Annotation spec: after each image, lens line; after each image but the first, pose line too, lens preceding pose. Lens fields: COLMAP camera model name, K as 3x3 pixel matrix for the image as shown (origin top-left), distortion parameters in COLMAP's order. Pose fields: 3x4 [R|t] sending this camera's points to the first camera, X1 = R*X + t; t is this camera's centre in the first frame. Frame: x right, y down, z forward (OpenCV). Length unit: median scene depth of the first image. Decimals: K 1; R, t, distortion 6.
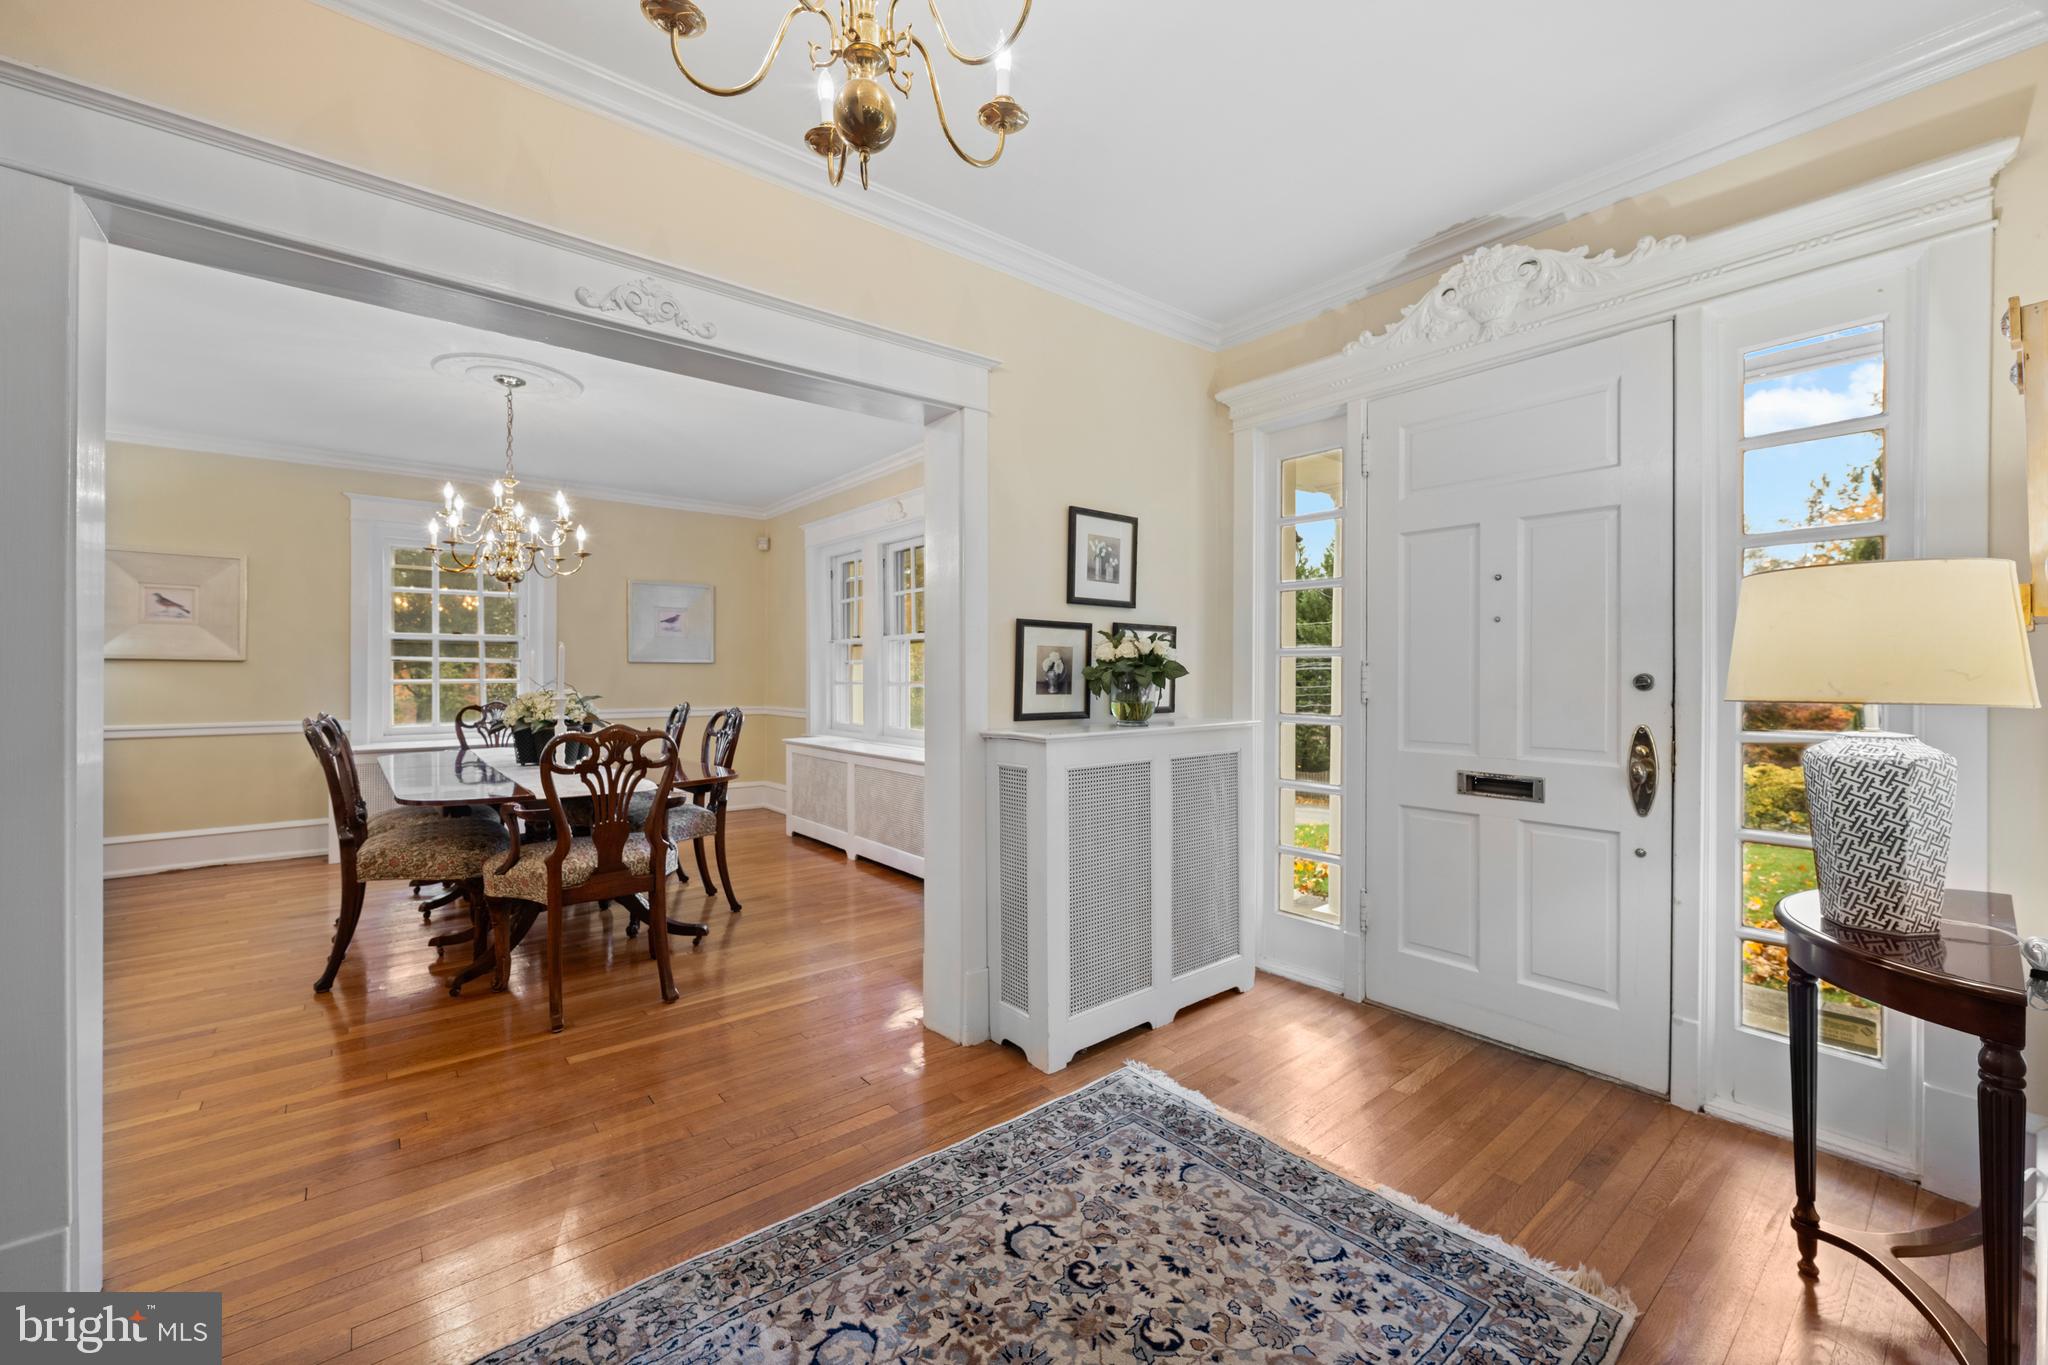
lens RADIAL K [[813.2, 0, 1010.5], [0, 813.2, 679.8], [0, 0, 1]] dist [-0.000808, -0.000498]
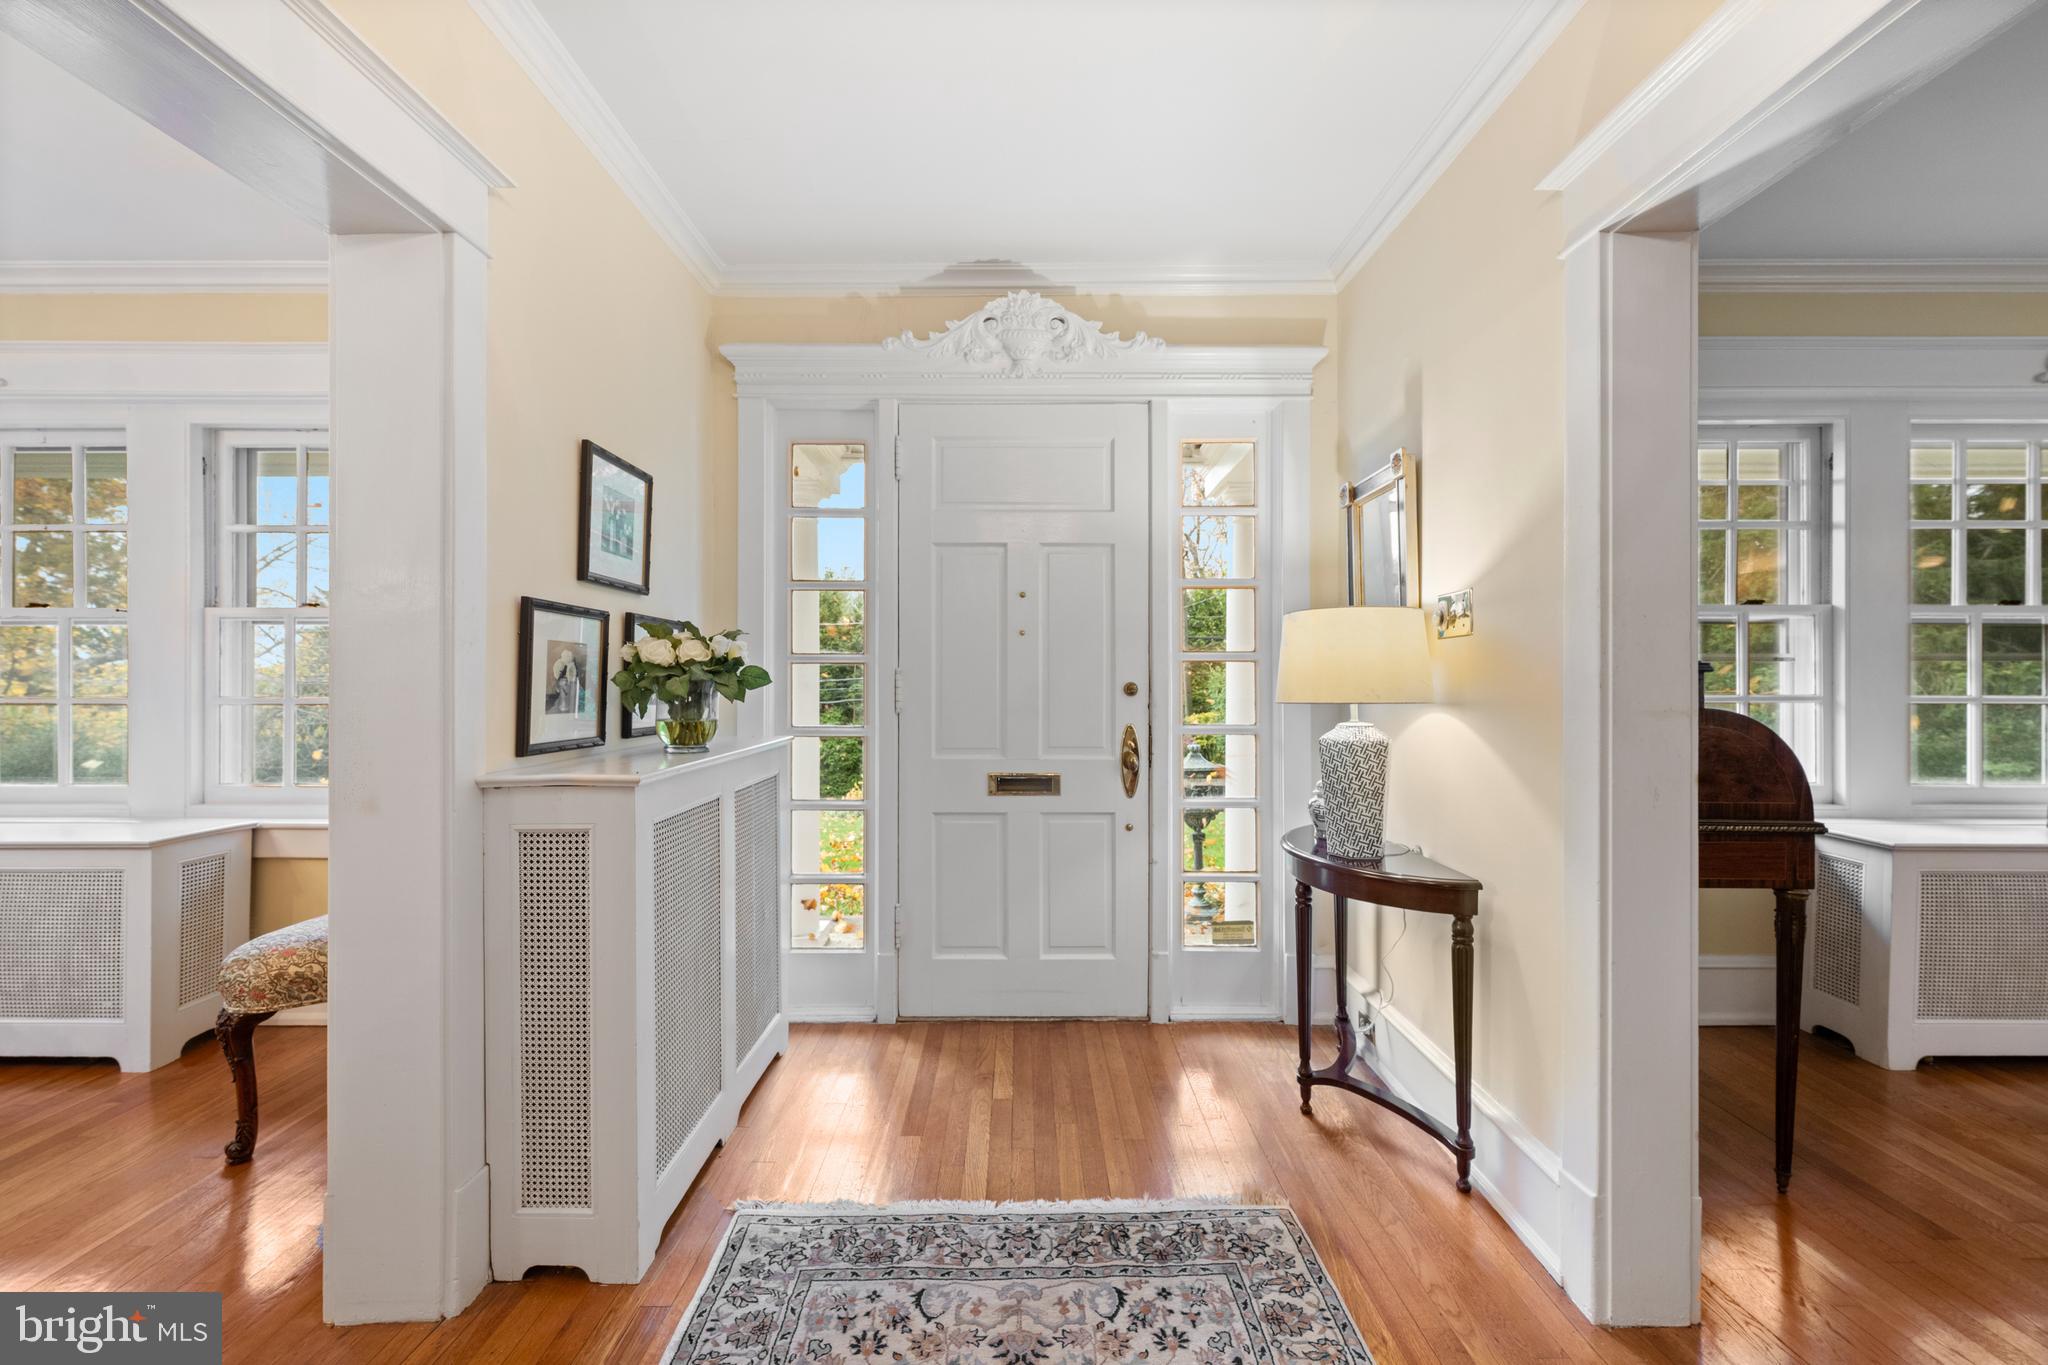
lens RADIAL K [[813.2, 0, 1018.9], [0, 813.2, 680.3], [0, 0, 1]] dist [-0.000808, -0.000498]
pose [[0.627058, 0.001321, 0.778972, -0.249209], [0.005224, 0.999969, -0.005901, -0.003643], [-0.778955, 0.007770, 0.627031, 0.300600]]
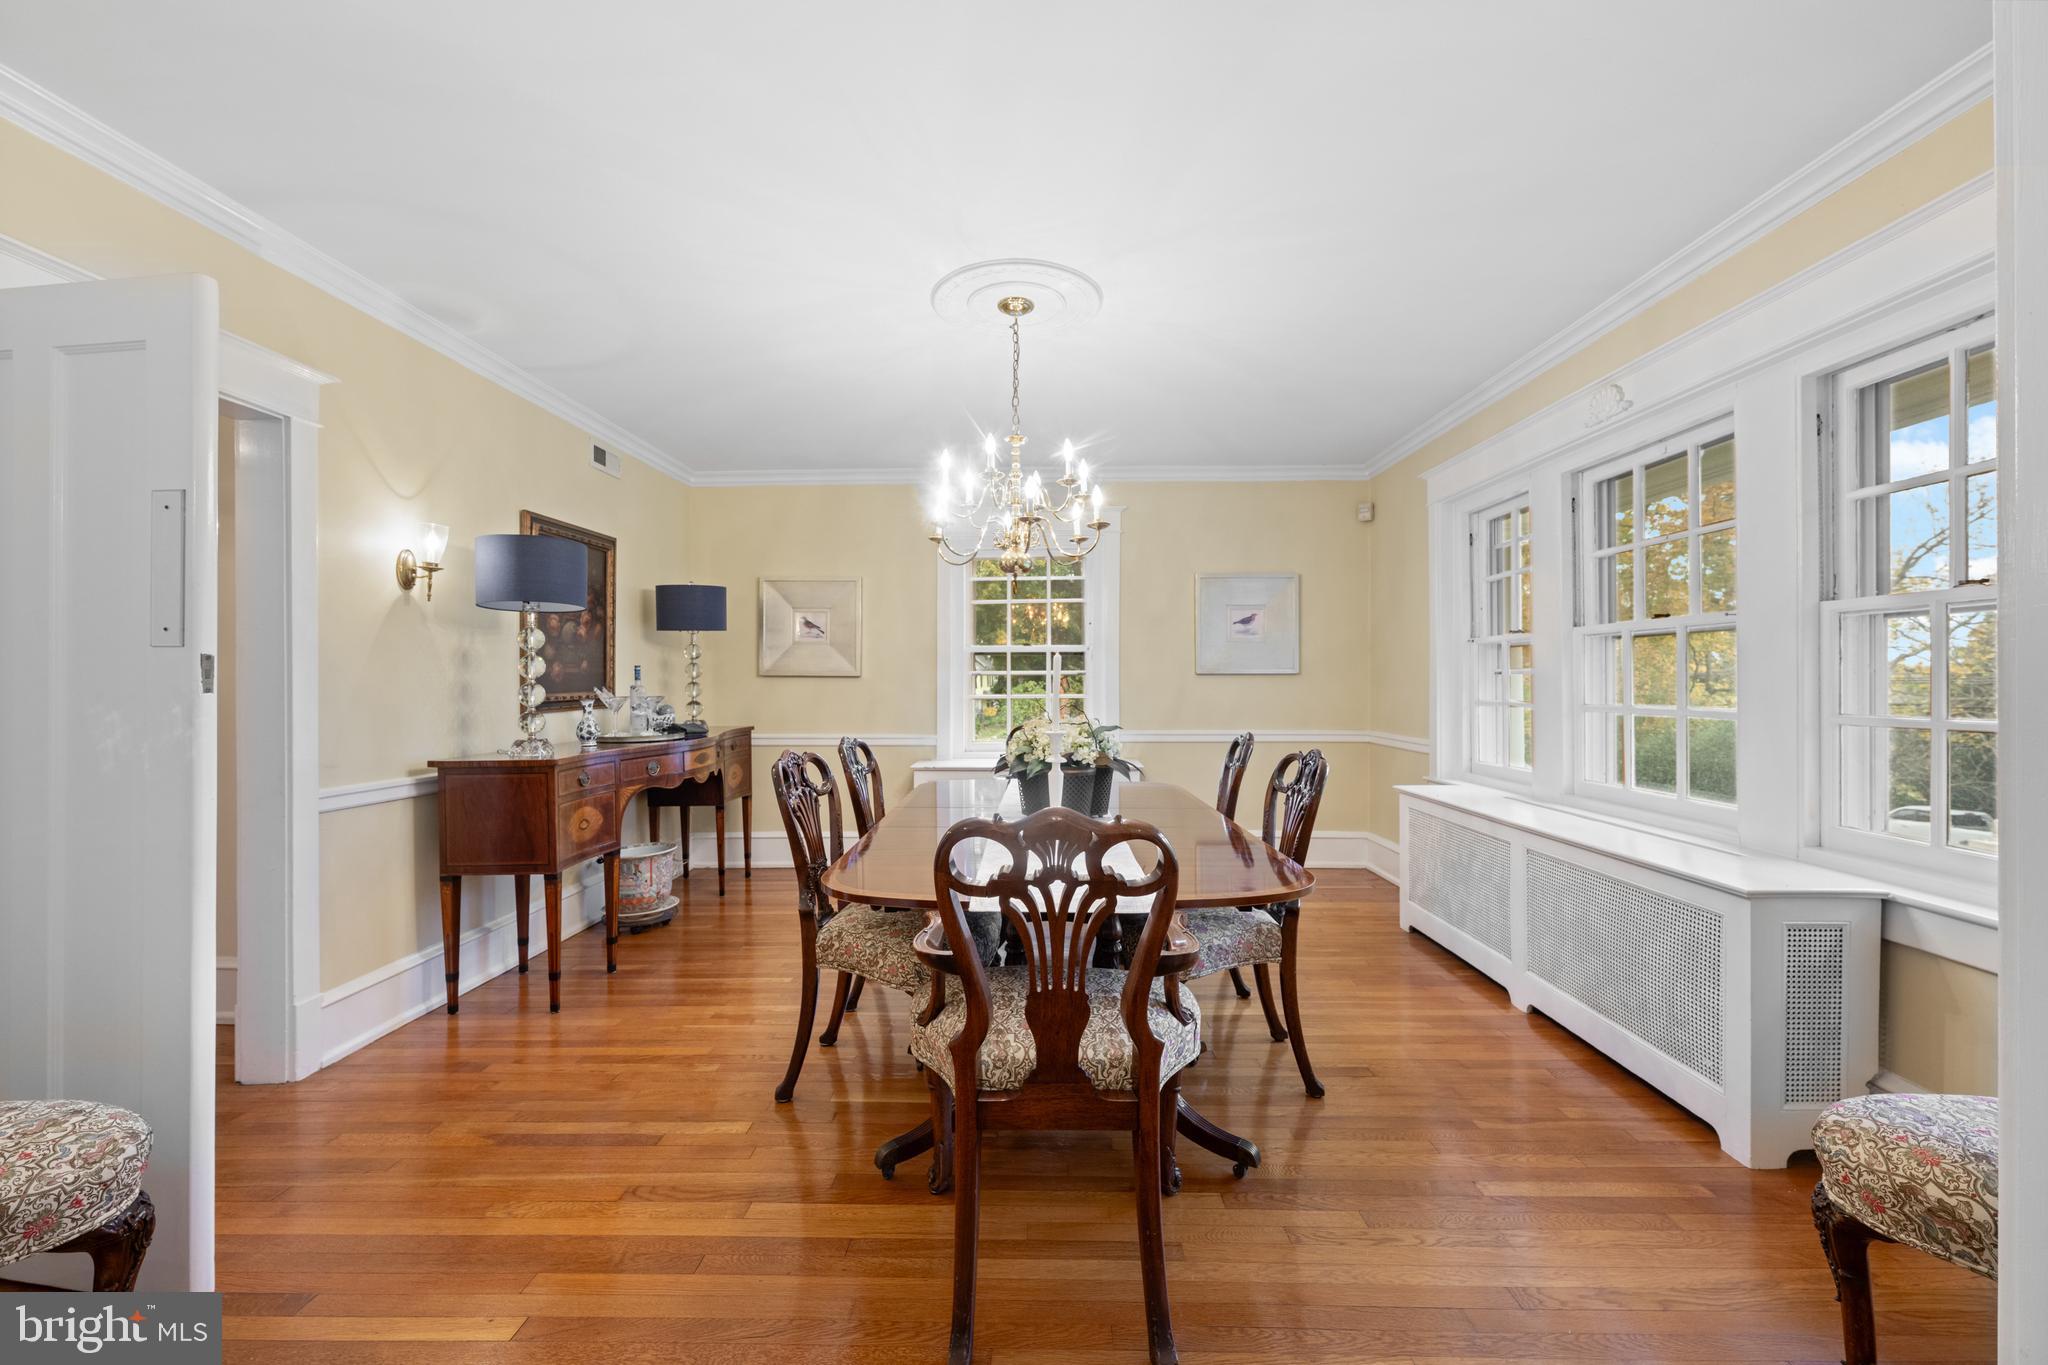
lens RADIAL K [[813.2, 0, 1028.1], [0, 813.2, 680.9], [0, 0, 1]] dist [-0.000808, -0.000498]
pose [[0.770554, -0.002616, -0.637369, -0.184724], [-0.002345, 0.999973, -0.006939, -0.020684], [0.637370, 0.006842, 0.770528, 0.627647]]
